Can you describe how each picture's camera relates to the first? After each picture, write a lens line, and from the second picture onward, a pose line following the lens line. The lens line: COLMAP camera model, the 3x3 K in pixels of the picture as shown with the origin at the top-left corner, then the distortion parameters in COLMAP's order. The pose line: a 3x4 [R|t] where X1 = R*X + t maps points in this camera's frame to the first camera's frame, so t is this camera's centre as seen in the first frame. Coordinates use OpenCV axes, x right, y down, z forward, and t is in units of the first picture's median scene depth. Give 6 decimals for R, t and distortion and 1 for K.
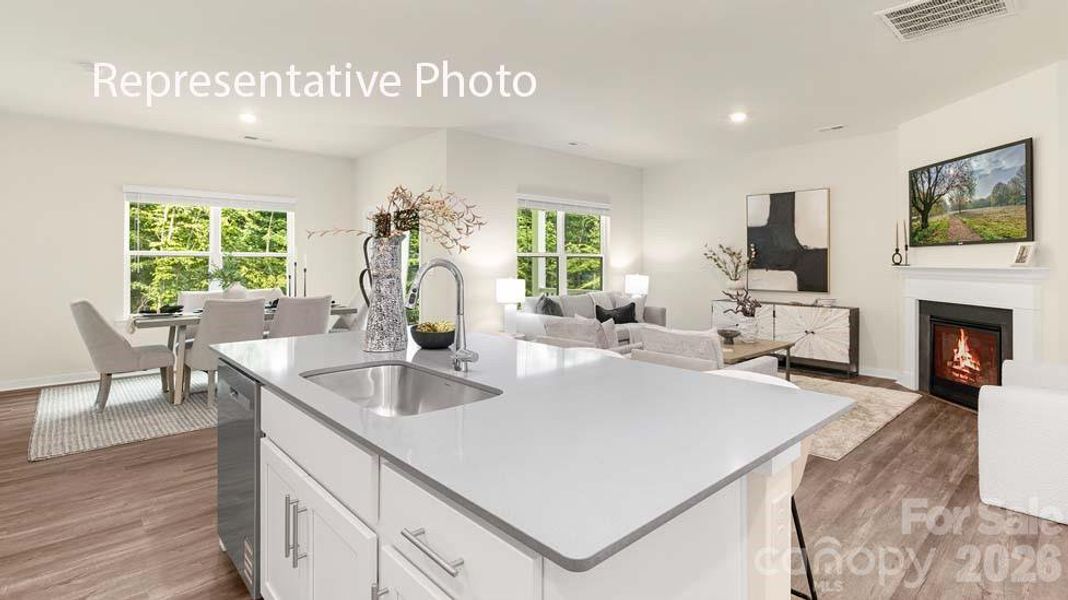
lens RADIAL K [[508.6, 0, 534.0], [0, 508.6, 255.6], [0, 0, 1]] dist [0.002040, 0.000289]
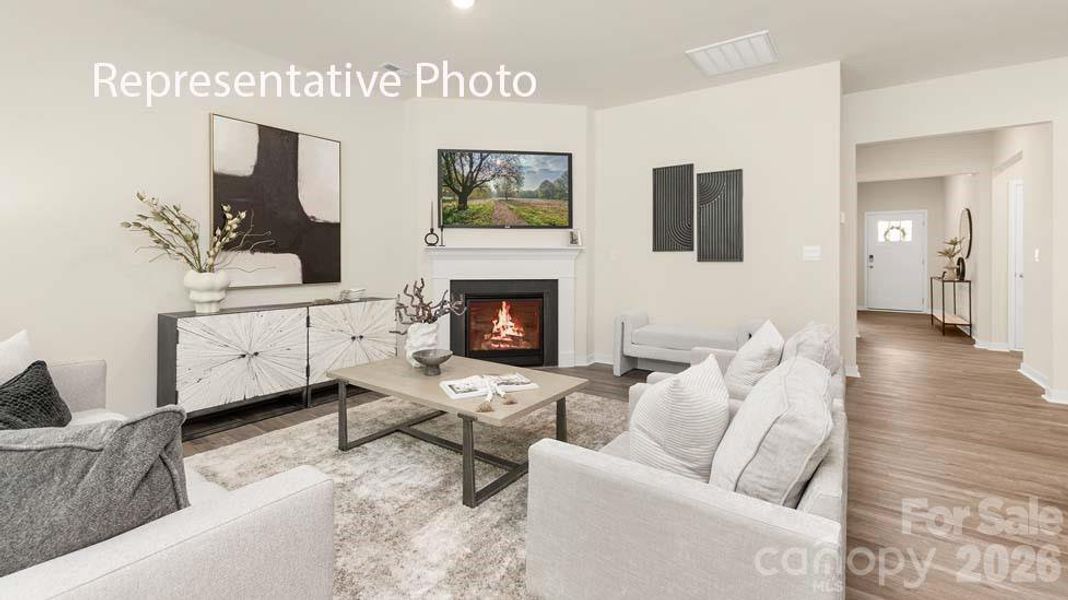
lens RADIAL K [[459.6, 0, 531.8], [0, 459.6, 256.9], [0, 0, 1]] dist [0.002630, 0.000013]
pose [[-0.184156, 0.003529, 0.982891, -0.161888], [-0.010408, 0.999930, -0.005540, 0.043216], [-0.982842, -0.011250, -0.184106, 1.013006]]
